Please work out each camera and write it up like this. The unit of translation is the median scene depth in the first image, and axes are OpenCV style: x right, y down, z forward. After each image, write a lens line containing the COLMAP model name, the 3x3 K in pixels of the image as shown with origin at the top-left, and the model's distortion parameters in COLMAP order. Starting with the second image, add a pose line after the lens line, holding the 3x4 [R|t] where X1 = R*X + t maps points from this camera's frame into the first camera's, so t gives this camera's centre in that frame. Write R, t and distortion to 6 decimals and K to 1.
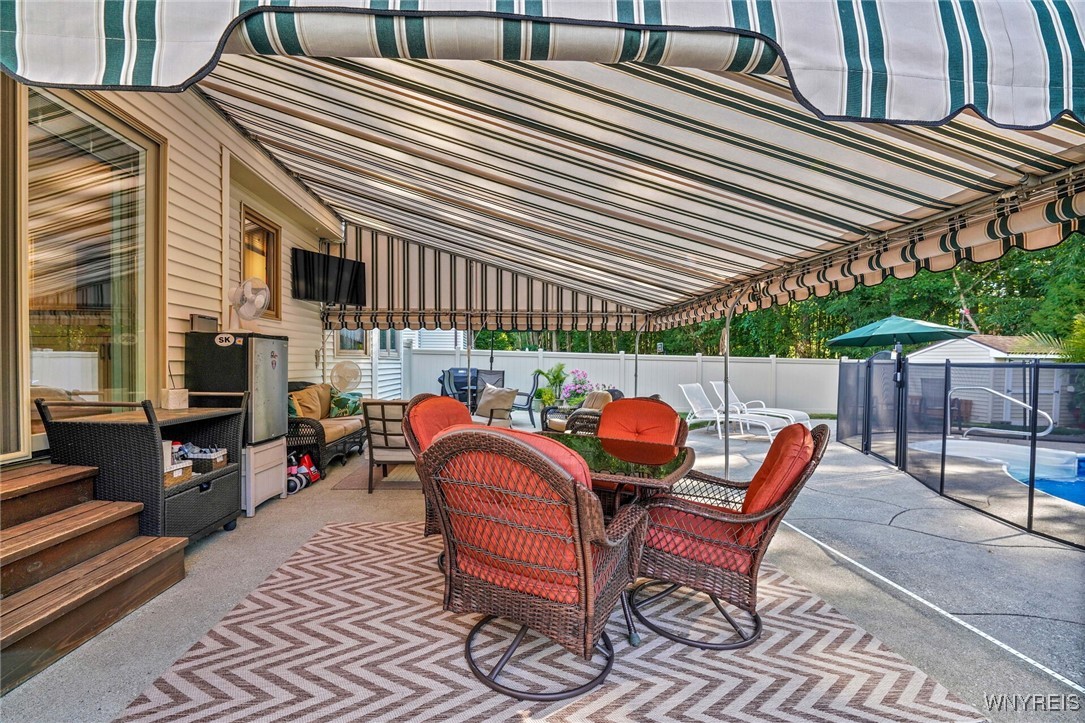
lens RADIAL K [[452.7, 0, 542.5], [0, 452.7, 361.5], [0, 0, 1]] dist [-0.016915, -0.000148]
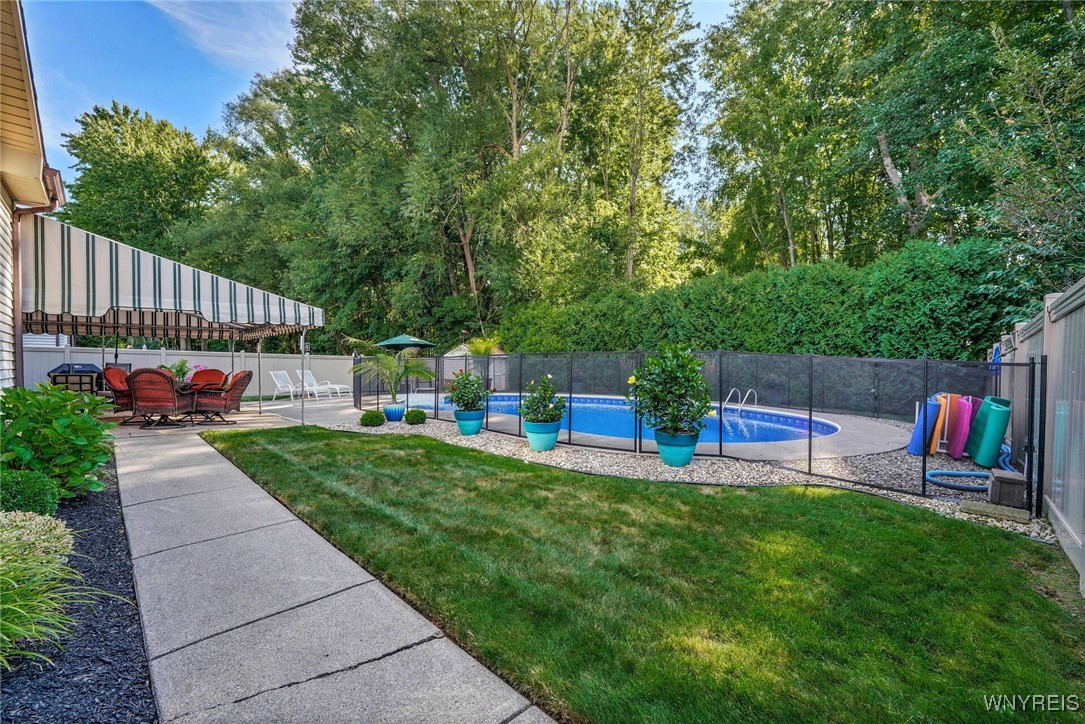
lens RADIAL K [[452.7, 0, 542.5], [0, 452.7, 362.0], [0, 0, 1]] dist [-0.016915, -0.000148]
pose [[0.765846, -0.007602, 0.642979, 0.007380], [0.005154, 0.999971, 0.005684, 0.016730], [-0.643004, -0.001039, 0.765862, -1.116080]]
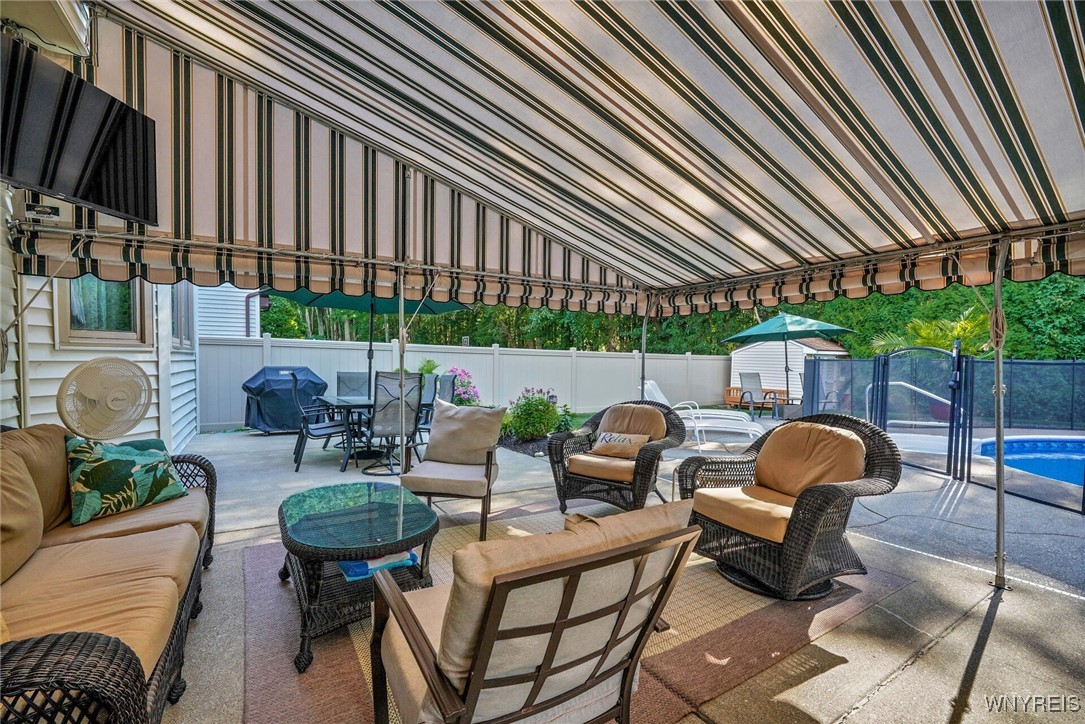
lens RADIAL K [[452.7, 0, 542.5], [0, 452.7, 362.0], [0, 0, 1]] dist [-0.016915, -0.000148]
pose [[0.884874, -0.005482, 0.465798, -0.260002], [-0.000656, 0.999915, 0.013015, -0.002388], [-0.465830, -0.011822, 0.884796, 0.451815]]
